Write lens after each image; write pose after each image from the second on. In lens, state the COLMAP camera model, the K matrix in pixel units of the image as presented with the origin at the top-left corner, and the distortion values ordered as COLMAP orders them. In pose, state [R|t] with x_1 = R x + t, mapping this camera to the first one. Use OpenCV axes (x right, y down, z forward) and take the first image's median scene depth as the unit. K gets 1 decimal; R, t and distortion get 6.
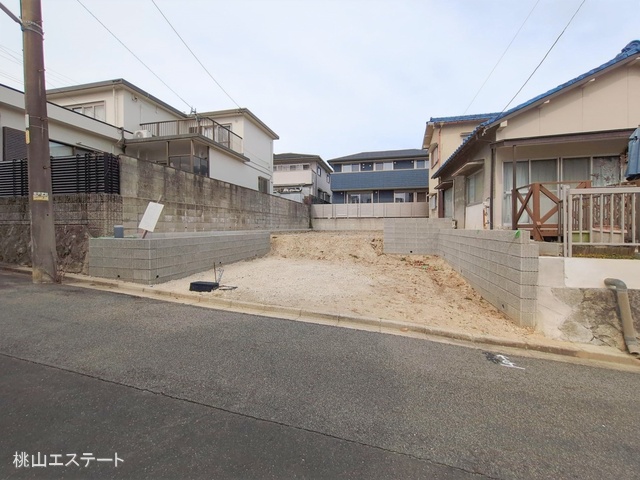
lens RADIAL K [[260.9, 0, 323.9], [0, 260.9, 226.0], [0, 0, 1]] dist [0.005252, 0.000527]
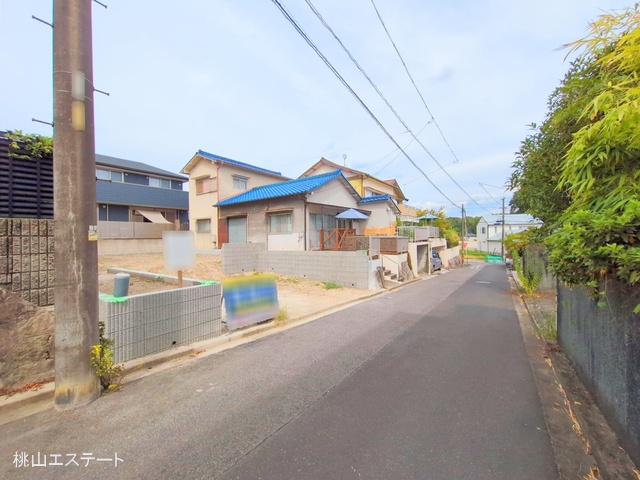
lens RADIAL K [[260.9, 0, 319.6], [0, 260.9, 248.5], [0, 0, 1]] dist [0.005252, 0.000527]
pose [[0.355591, -0.042001, 0.933697, -0.824848], [0.014438, 0.999117, 0.039445, -0.056383], [-0.934530, -0.000546, 0.355884, 0.237846]]
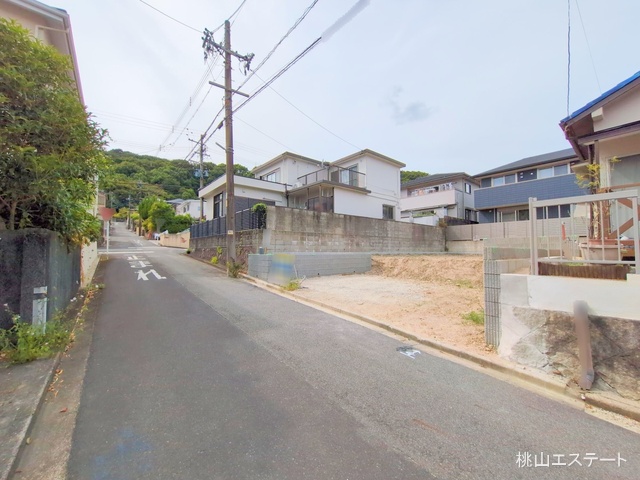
lens RADIAL K [[260.9, 0, 316.5], [0, 260.9, 240.8], [0, 0, 1]] dist [0.005252, 0.000527]
pose [[0.786562, -0.021966, -0.617121, 0.399948], [-0.001436, 0.999299, -0.037400, 0.014252], [0.617510, 0.030304, 0.785979, -0.089796]]
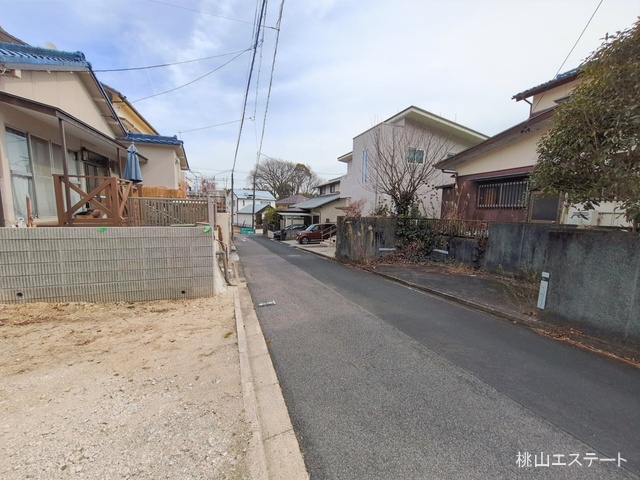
lens RADIAL K [[260.9, 0, 326.5], [0, 260.9, 242.4], [0, 0, 1]] dist [0.005252, 0.000527]
pose [[-0.574614, -0.108999, 0.811134, -0.325291], [-0.025605, 0.993001, 0.115299, -0.036129], [-0.818024, 0.045483, -0.573383, 0.599312]]
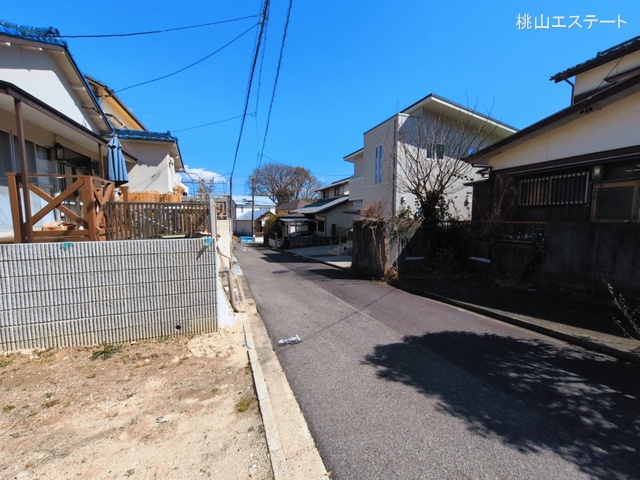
lens RADIAL K [[275.8, 0, 317.4], [0, 275.8, 241.7], [0, 0, 1]] dist [0.009451, -0.001651]
pose [[-0.545999, -0.073997, 0.834512, -0.180912], [-0.000468, 0.996119, 0.088021, -0.031763], [-0.837786, 0.047668, -0.543914, 0.580656]]
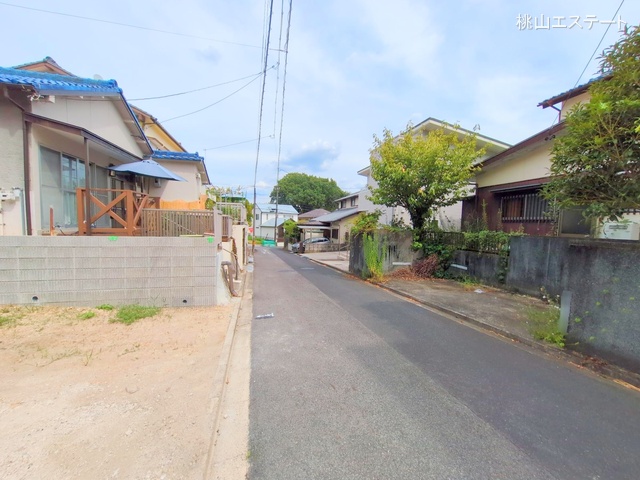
lens RADIAL K [[260.9, 0, 325.0], [0, 260.9, 242.4], [0, 0, 1]] dist [0.005252, 0.000527]
pose [[-0.492227, -0.071883, 0.867494, -0.342715], [-0.030274, 0.997395, 0.065469, -0.031312], [-0.869940, 0.005963, -0.493121, 0.543376]]
